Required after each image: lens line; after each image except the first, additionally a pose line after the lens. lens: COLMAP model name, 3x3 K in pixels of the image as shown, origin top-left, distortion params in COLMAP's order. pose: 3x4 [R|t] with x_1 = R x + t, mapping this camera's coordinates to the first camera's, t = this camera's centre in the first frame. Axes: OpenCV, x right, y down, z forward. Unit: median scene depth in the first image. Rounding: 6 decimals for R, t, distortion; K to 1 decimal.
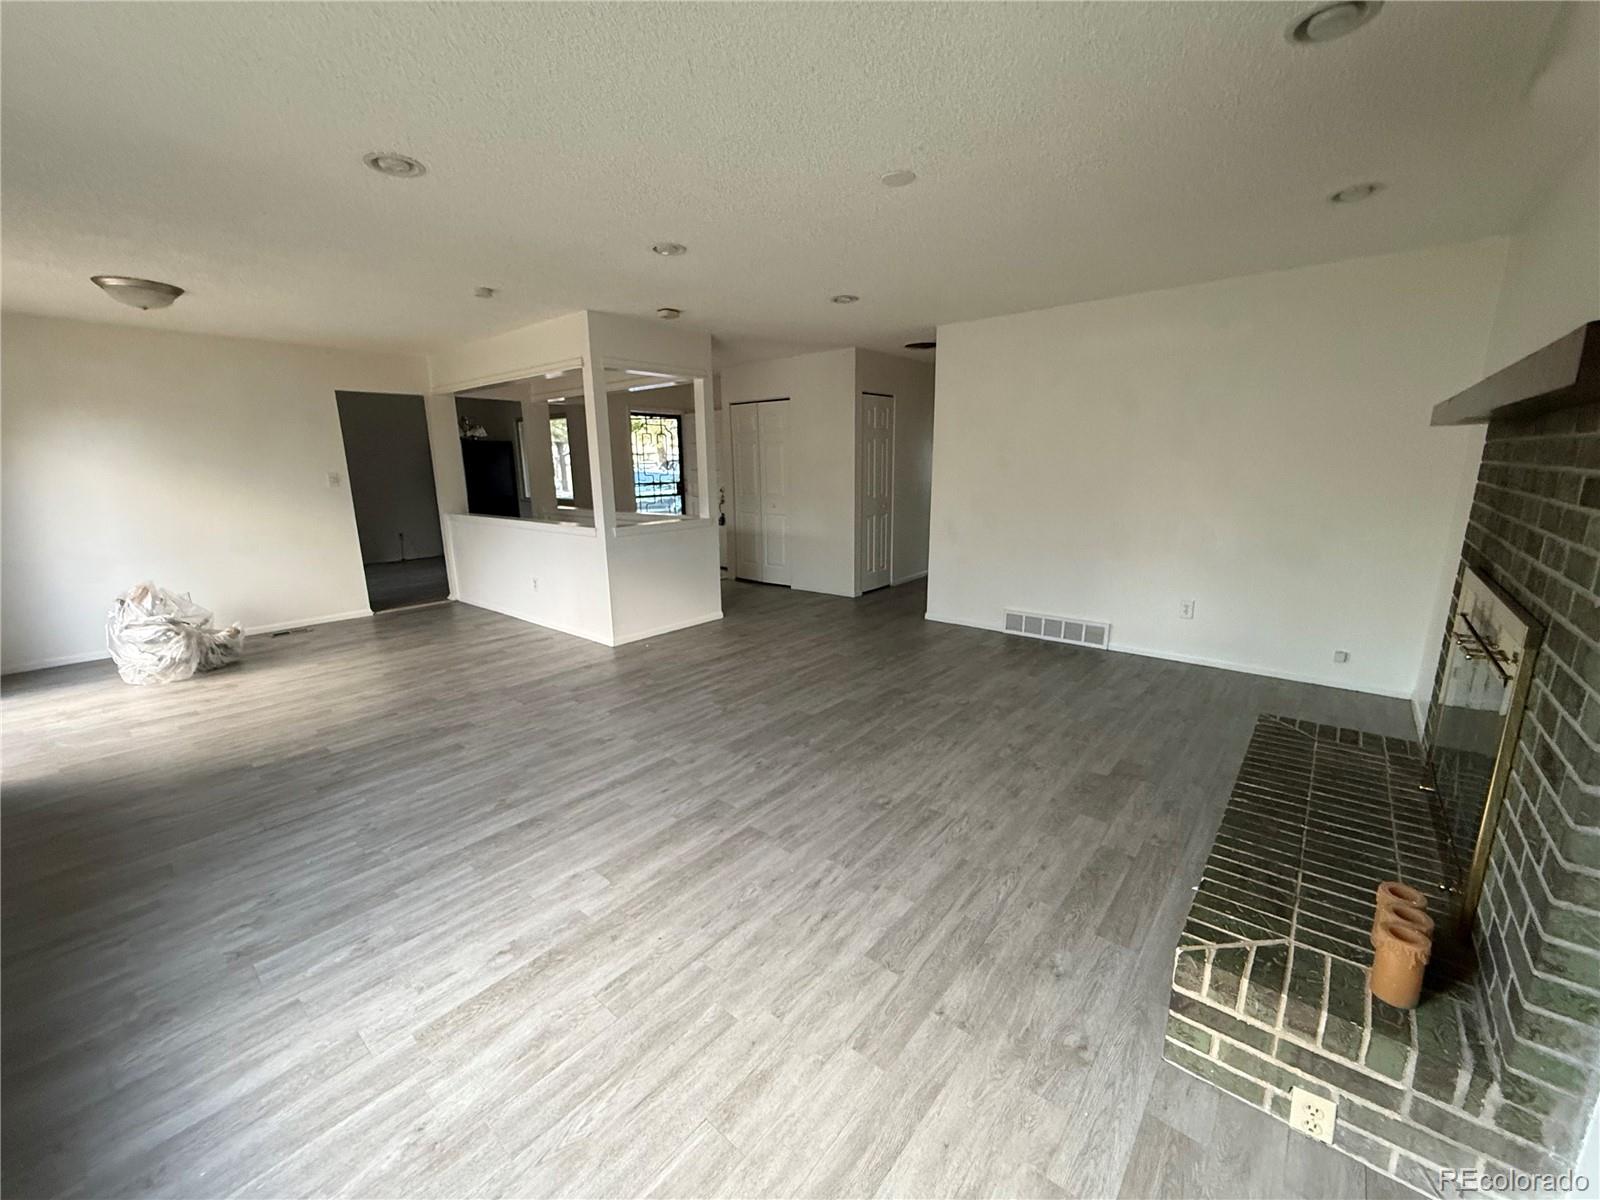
lens RADIAL K [[636.8, 0, 800.0], [0, 636.8, 600.0], [0, 0, 1]] dist [-0.000319, -0.000121]
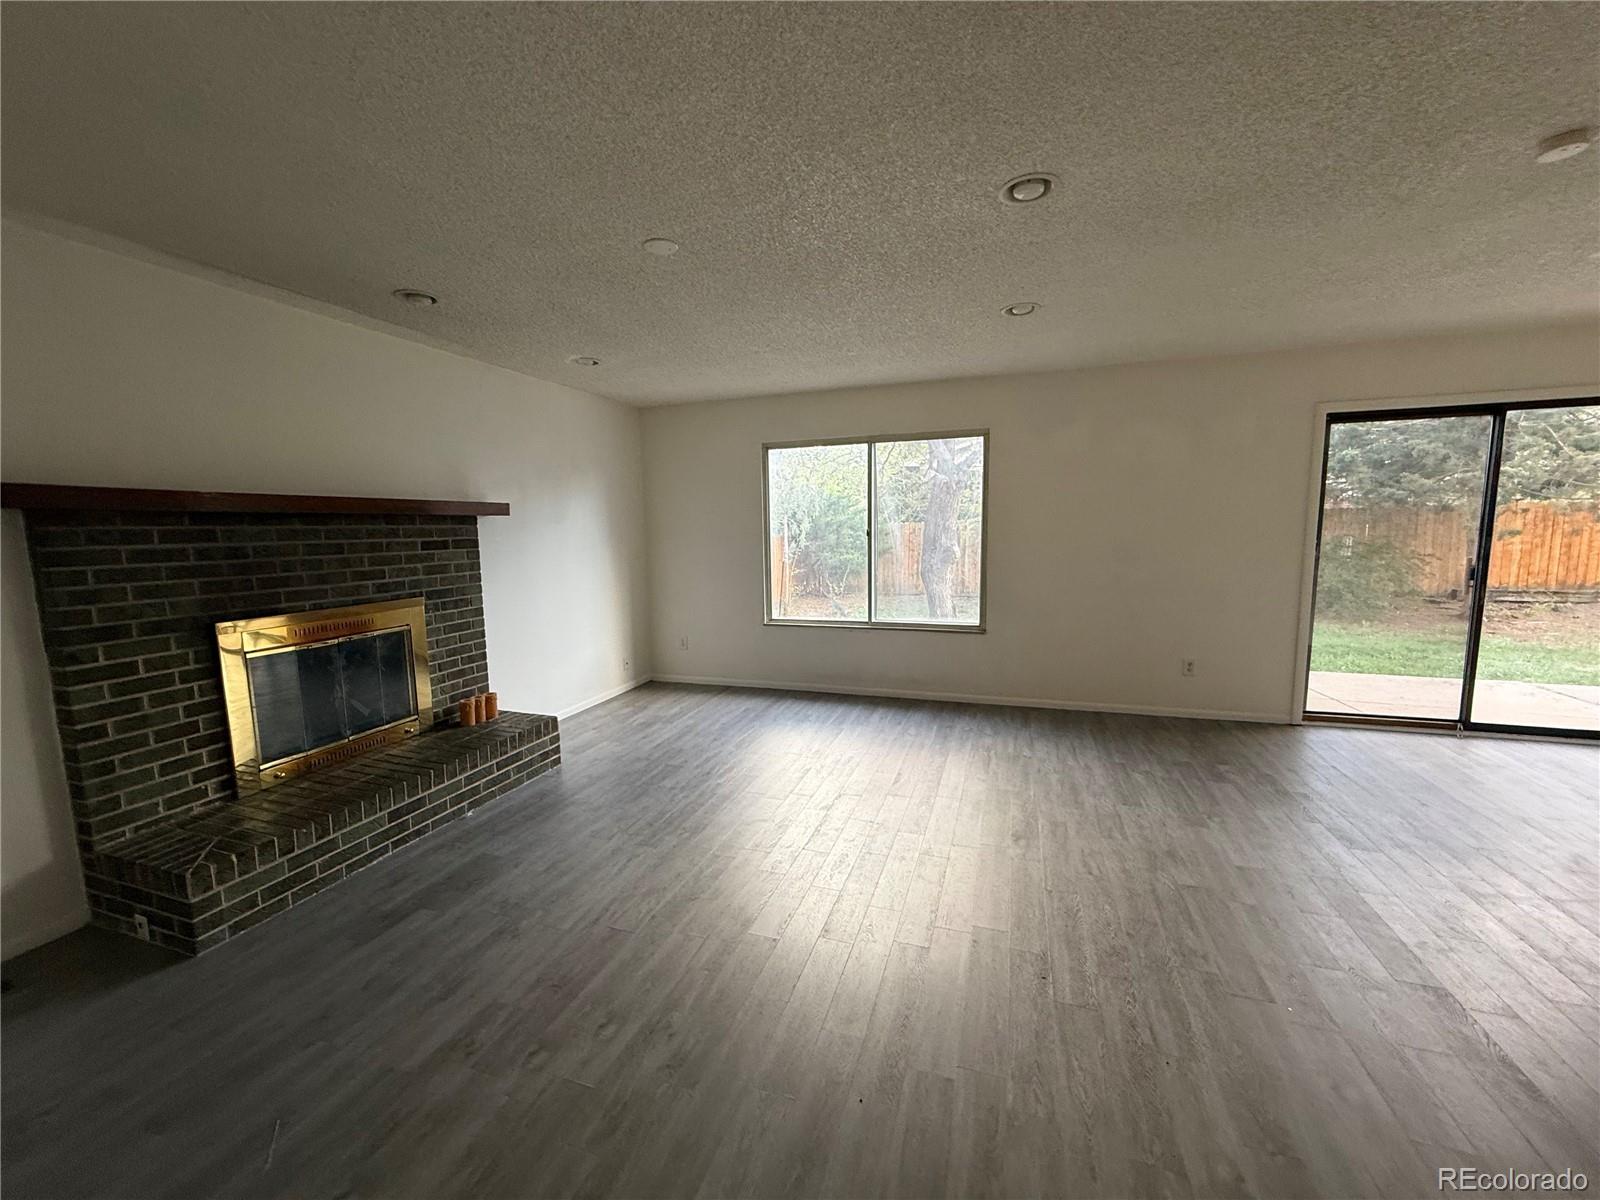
lens RADIAL K [[636.8, 0, 800.0], [0, 636.8, 600.0], [0, 0, 1]] dist [-0.000319, -0.000121]
pose [[-0.930175, 0.072054, -0.359977, 0.288416], [-0.048797, 0.947583, 0.315762, -0.387546], [0.363860, 0.311280, -0.877902, 1.759249]]
